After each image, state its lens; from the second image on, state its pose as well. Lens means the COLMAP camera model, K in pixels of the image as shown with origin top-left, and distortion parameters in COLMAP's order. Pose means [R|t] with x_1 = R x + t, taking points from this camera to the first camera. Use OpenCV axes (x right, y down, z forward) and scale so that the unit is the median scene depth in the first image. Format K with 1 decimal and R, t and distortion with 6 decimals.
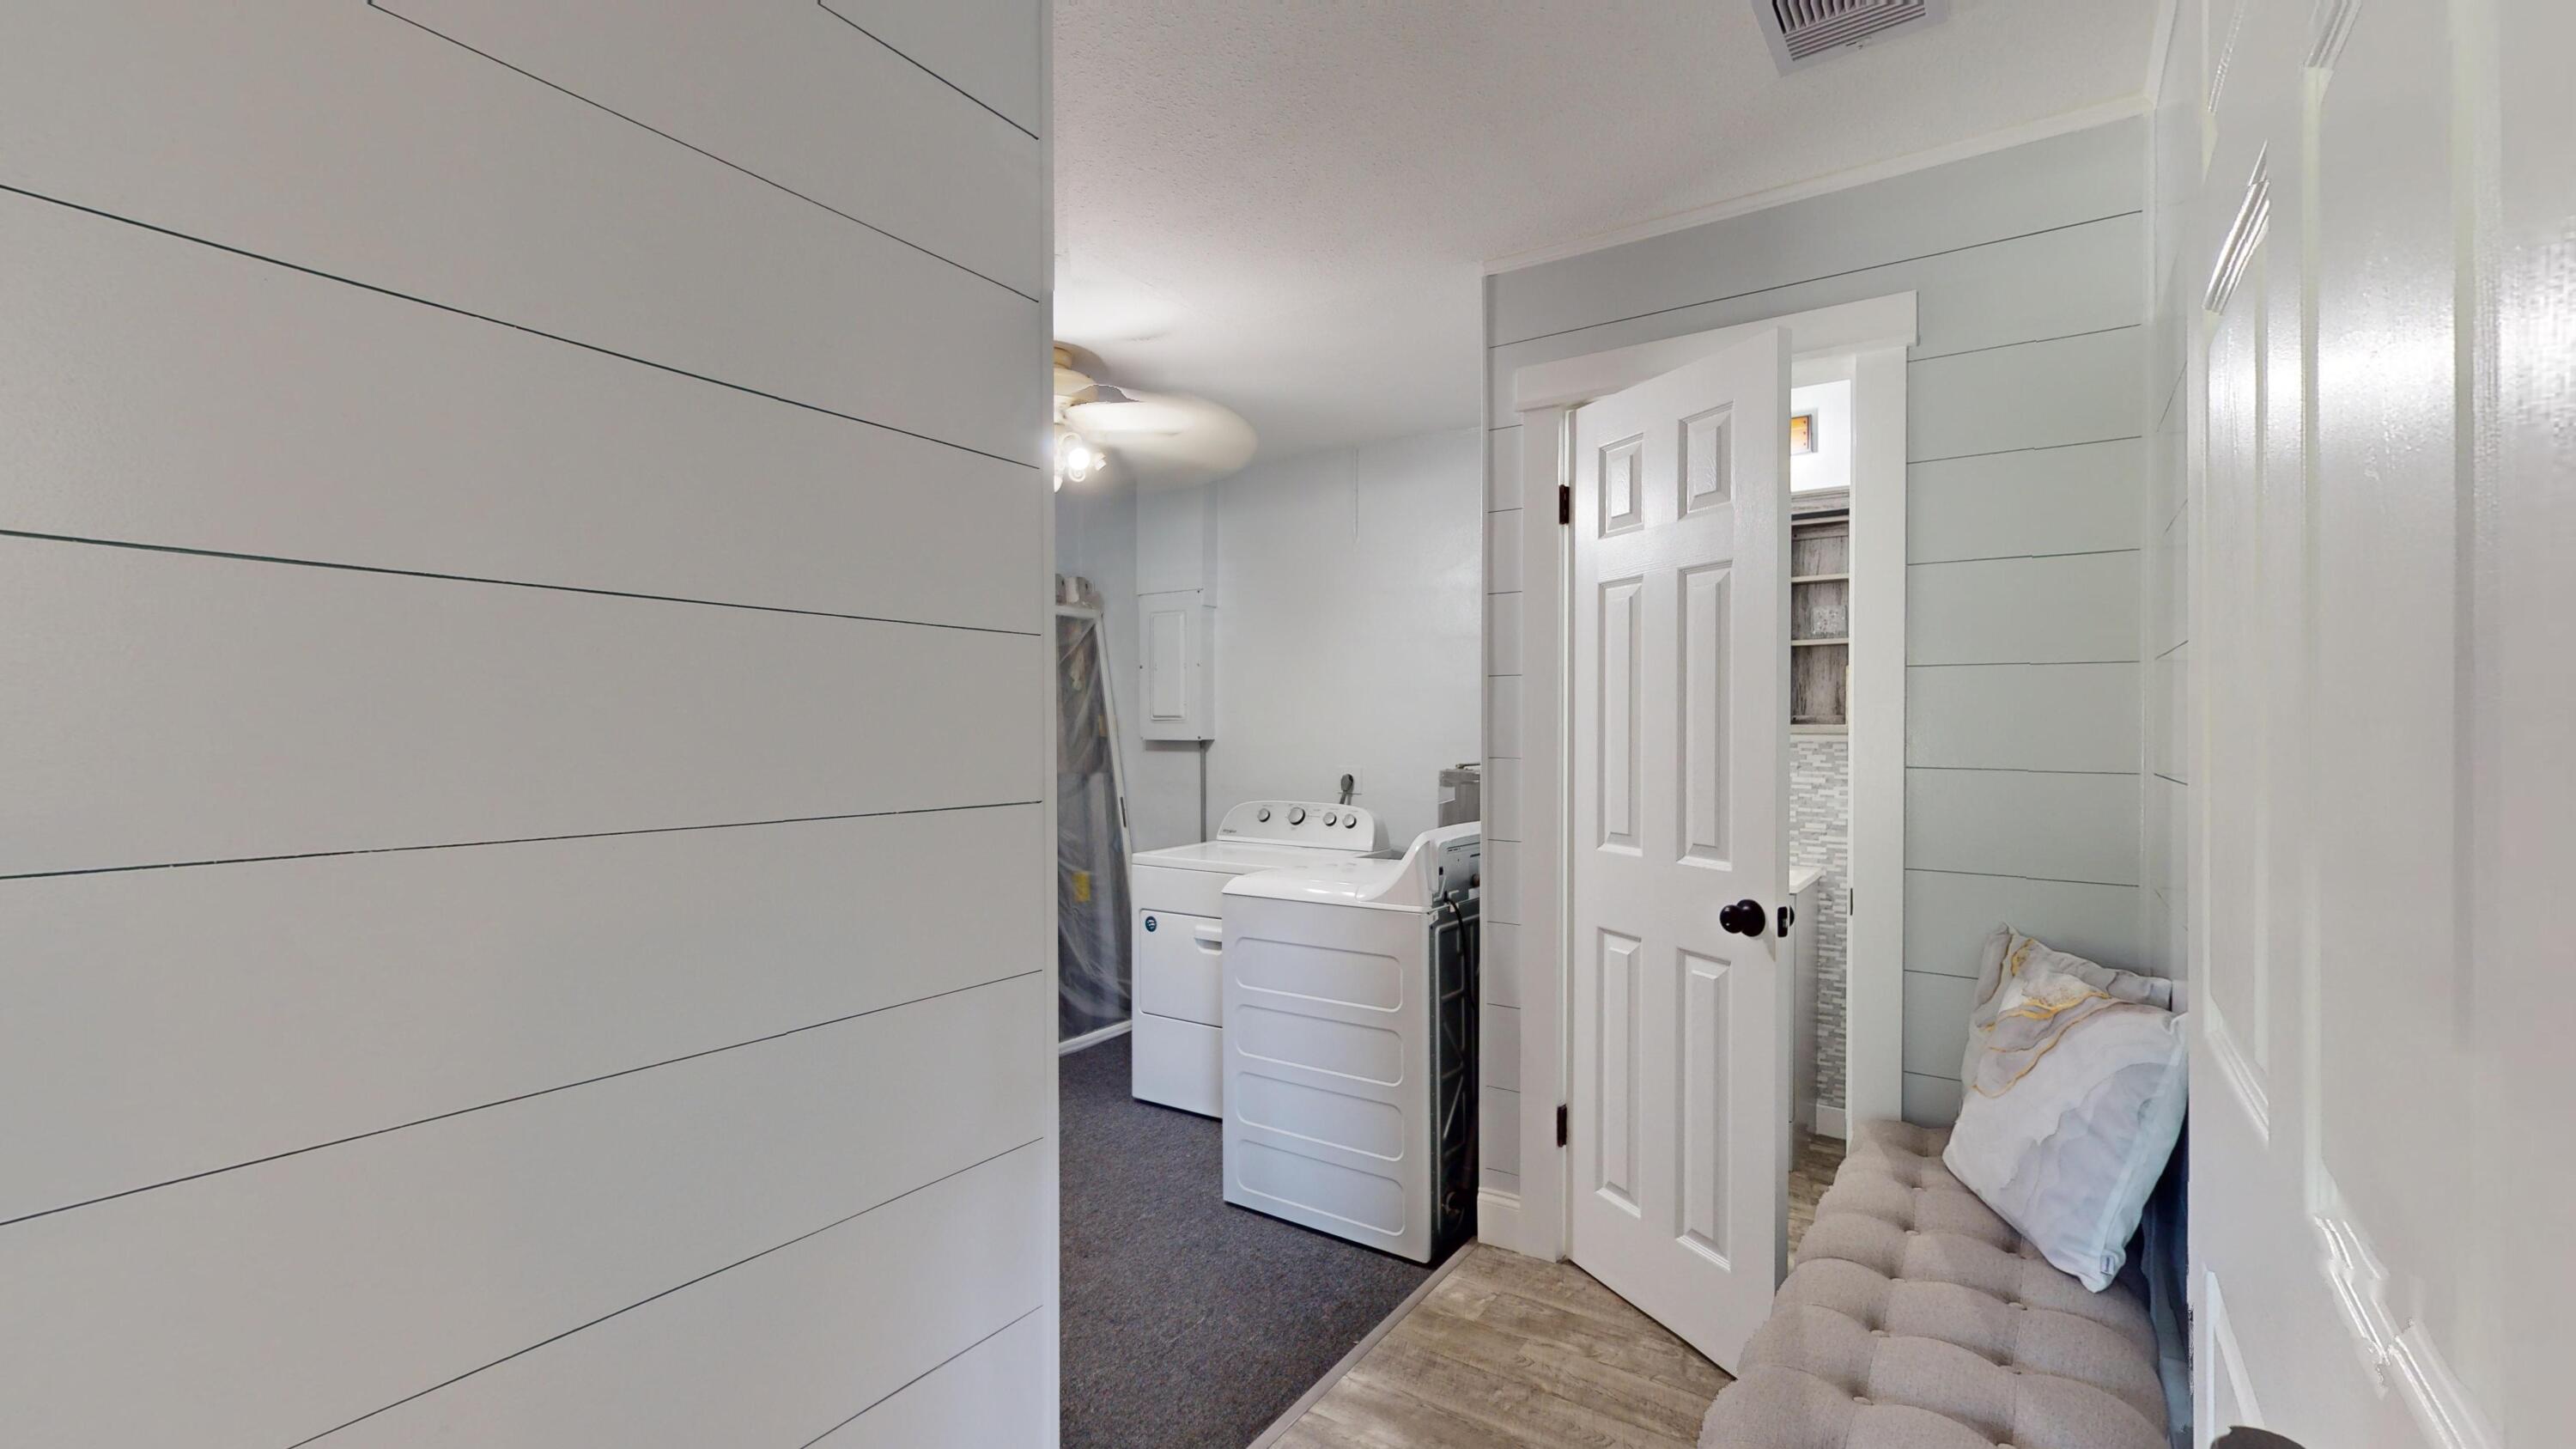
lens RADIAL K [[1071.4, 0, 1289.1], [0, 1071.4, 726.2], [0, 0, 1]] dist [-0.000920, 0.000090]
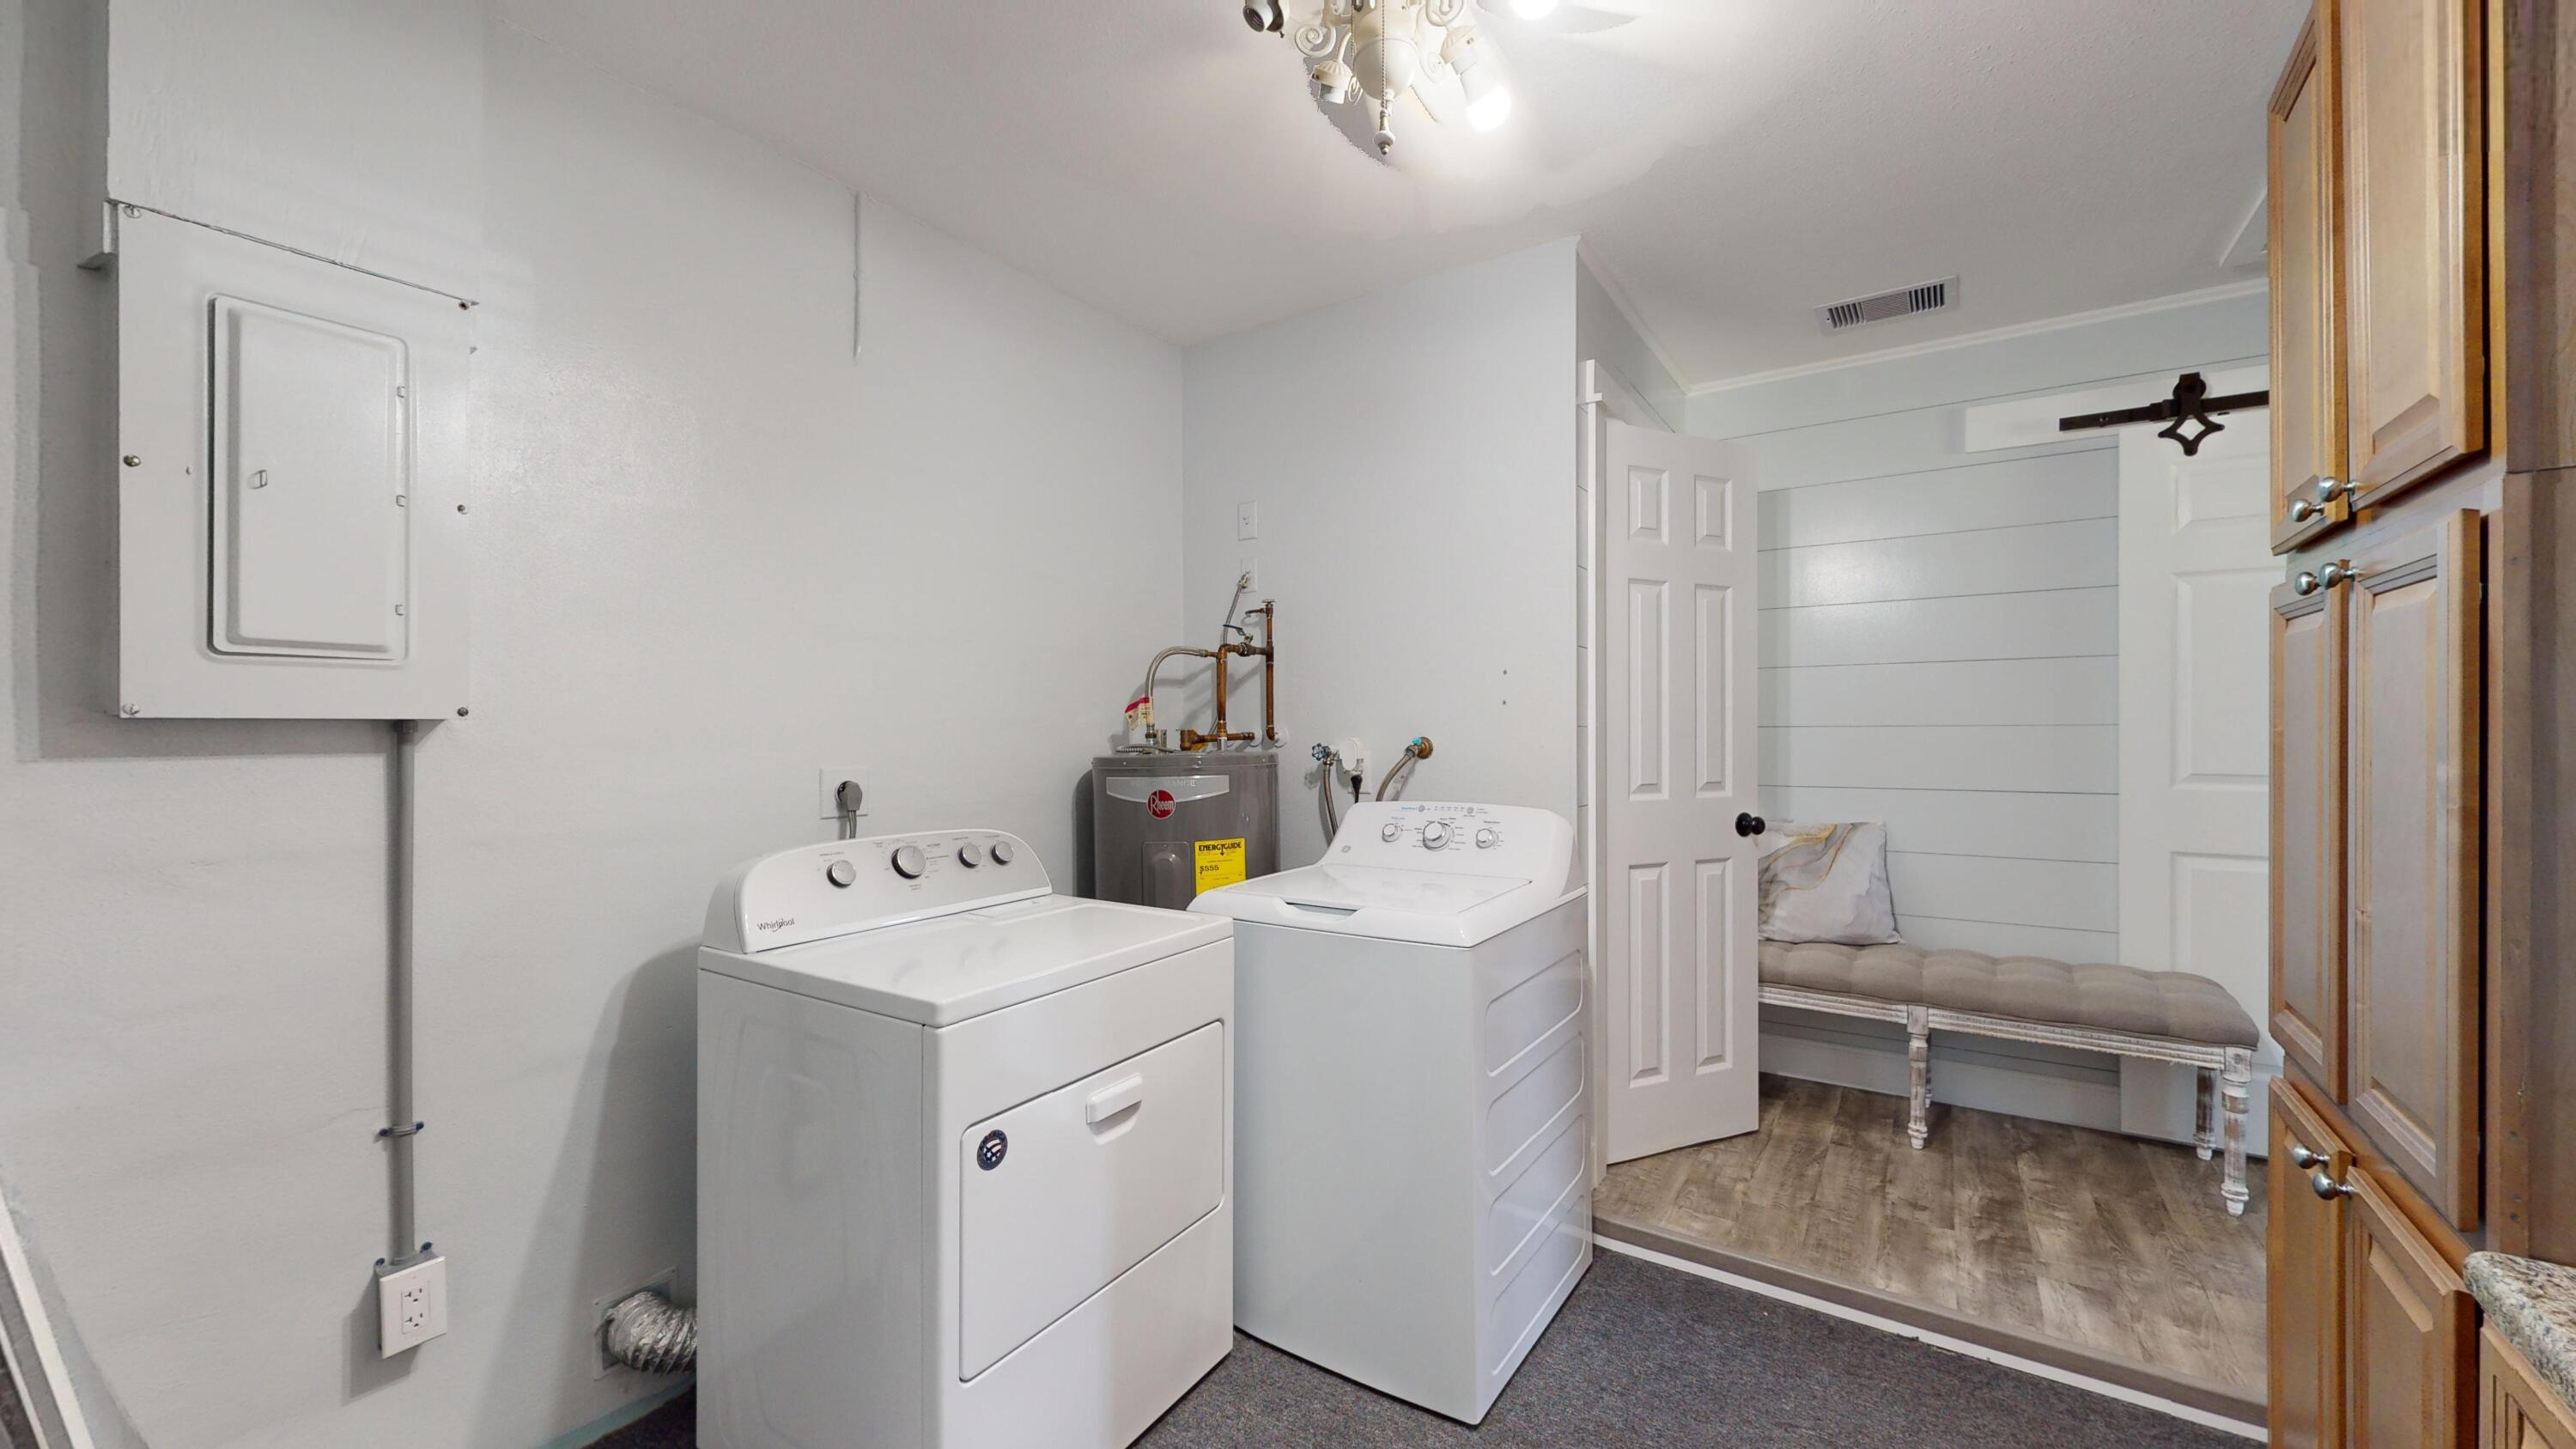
lens RADIAL K [[984.9, 0, 1288.0], [0, 984.9, 724.5], [0, 0, 1]] dist [0.000327, 0.000076]
pose [[-0.013819, 0.000611, 0.999904, -0.820085], [0.001839, 0.999998, -0.000586, 0.030423], [-0.999903, 0.001830, -0.013820, 1.417840]]
